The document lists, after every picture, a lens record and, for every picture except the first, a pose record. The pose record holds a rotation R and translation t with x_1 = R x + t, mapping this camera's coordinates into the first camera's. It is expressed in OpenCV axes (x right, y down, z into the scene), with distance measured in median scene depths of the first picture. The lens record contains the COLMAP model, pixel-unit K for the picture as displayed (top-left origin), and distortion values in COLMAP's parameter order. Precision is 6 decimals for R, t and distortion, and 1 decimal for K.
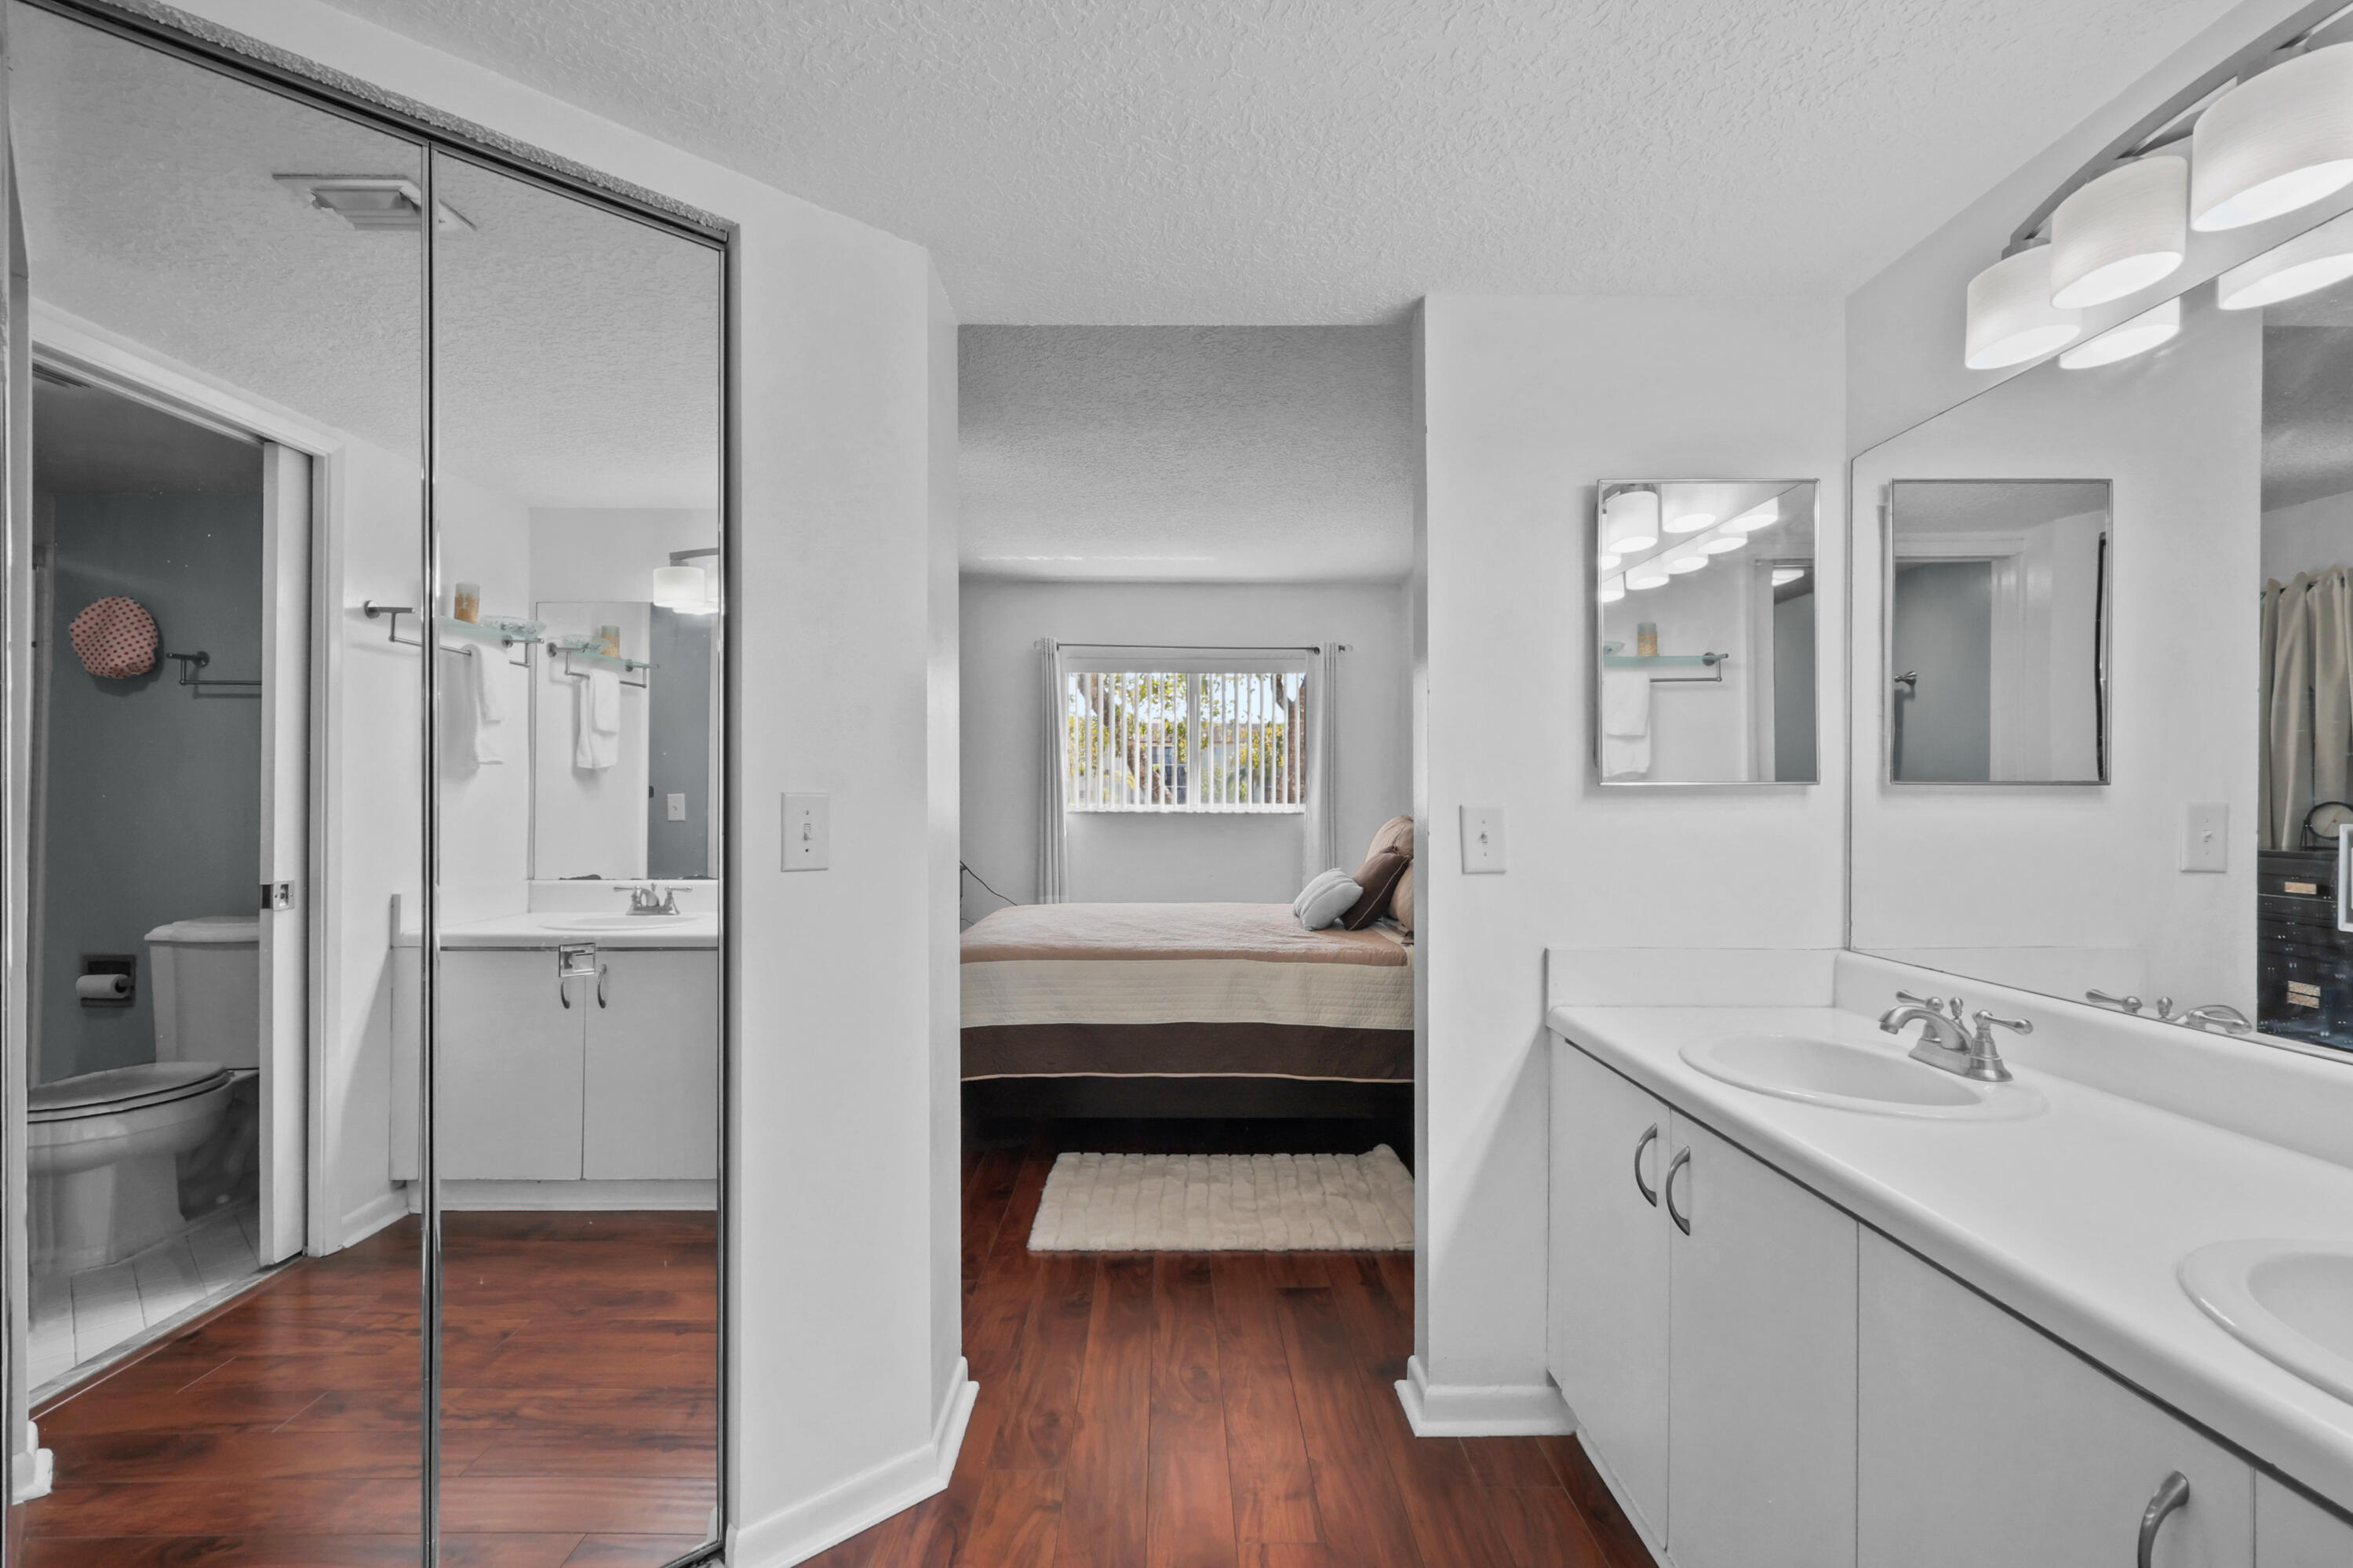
lens RADIAL K [[1124.6, 0, 1160.1], [0, 1124.6, 792.4], [0, 0, 1]] dist [-0.002731, -0.000536]
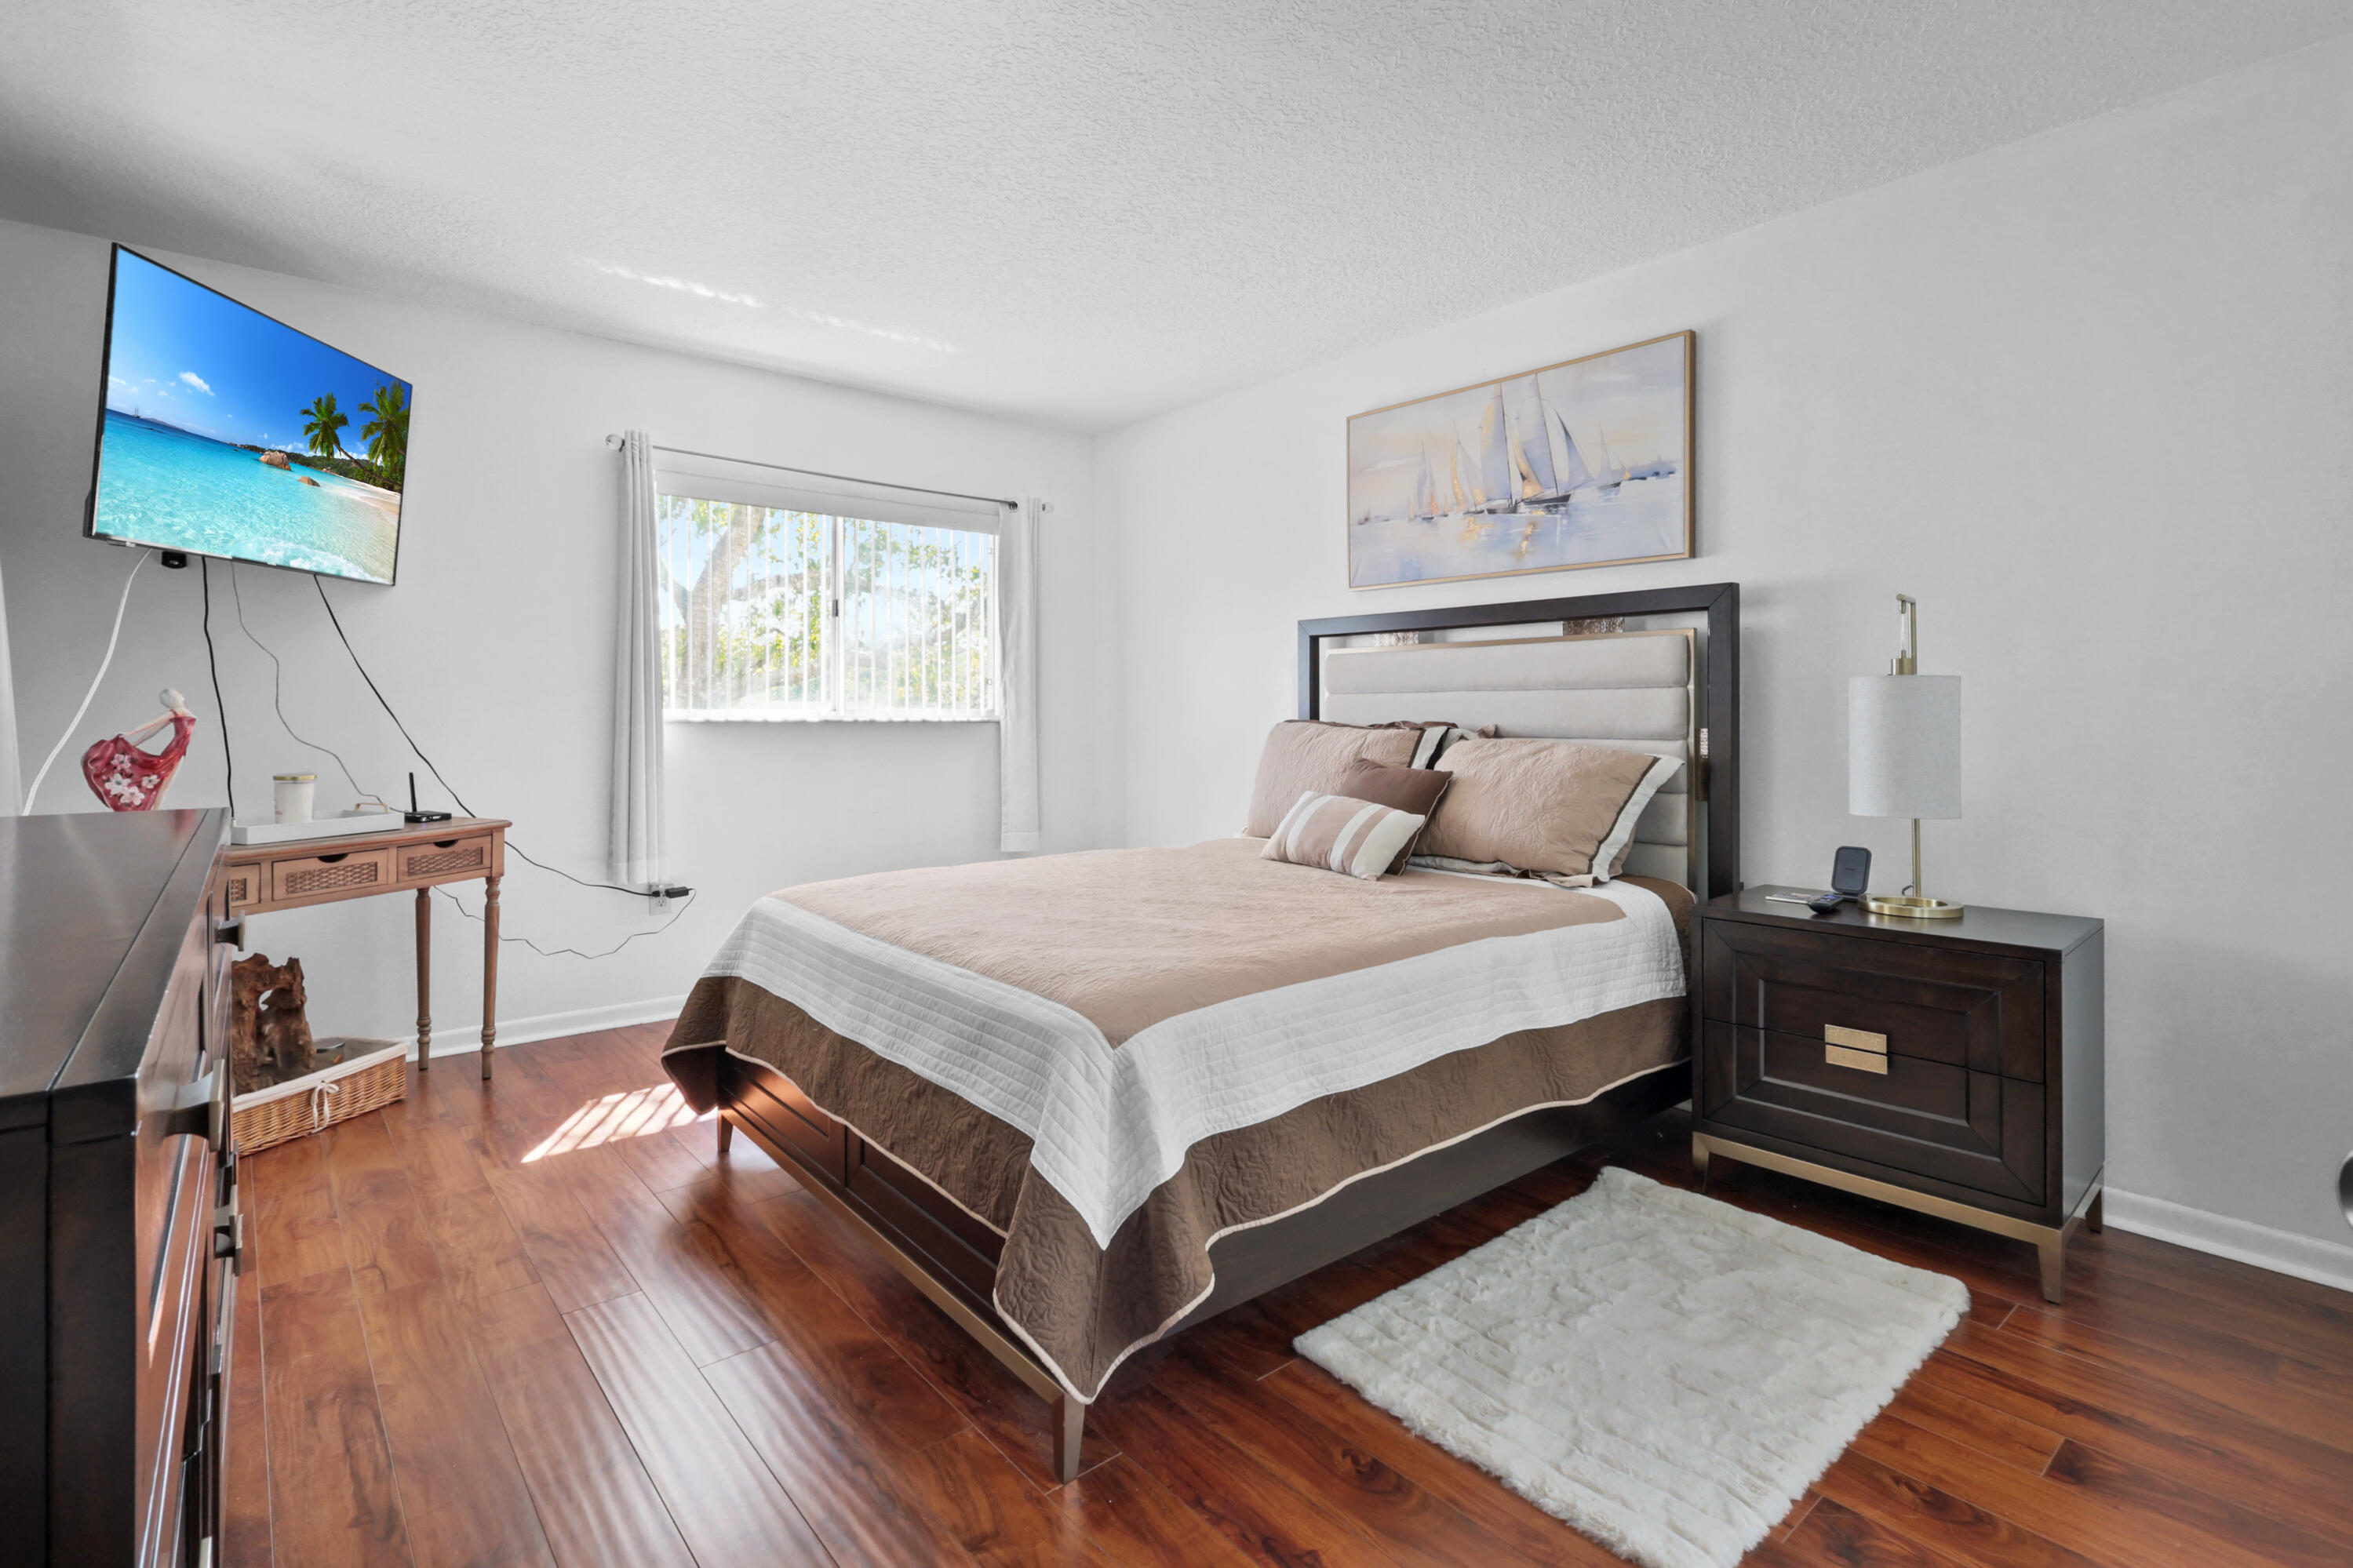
lens RADIAL K [[1116.5, 0, 1172.8], [0, 1116.5, 740.1], [0, 0, 1]] dist [-0.003382, -0.000555]
pose [[0.753928, -0.016555, 0.656749, -0.352330], [-0.007000, 0.999423, 0.033230, 0.006985], [-0.656920, -0.029650, 0.753377, 0.458392]]
